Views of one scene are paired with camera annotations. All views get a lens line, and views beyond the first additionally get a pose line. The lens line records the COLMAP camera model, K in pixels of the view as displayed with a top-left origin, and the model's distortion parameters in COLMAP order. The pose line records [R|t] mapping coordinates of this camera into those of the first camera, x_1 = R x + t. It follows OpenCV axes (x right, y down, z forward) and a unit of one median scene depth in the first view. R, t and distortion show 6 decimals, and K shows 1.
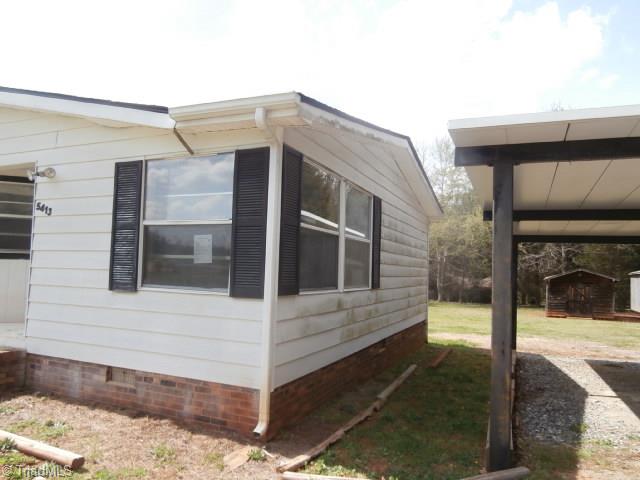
lens RADIAL K [[451.1, 0, 341.4], [0, 451.1, 242.3], [0, 0, 1]] dist [-0.034116, 0.014091]
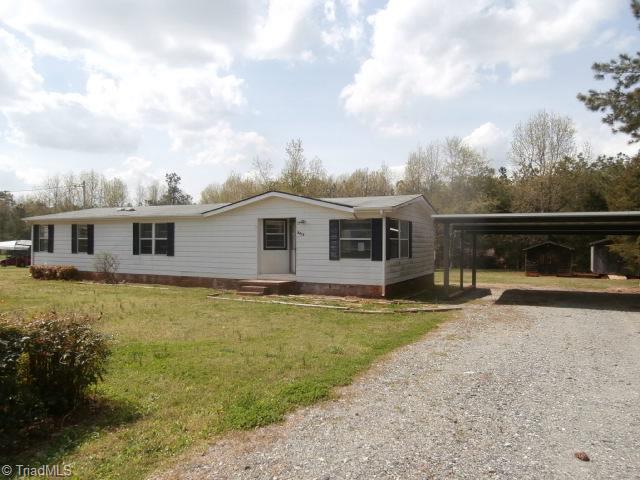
lens RADIAL K [[451.1, 0, 320.8], [0, 451.1, 242.2], [0, 0, 1]] dist [-0.034116, 0.014091]
pose [[0.995908, -0.025668, -0.086653, -0.292110], [0.030832, 0.997795, 0.058781, -0.212424], [0.084953, -0.061212, 0.994503, -2.223927]]
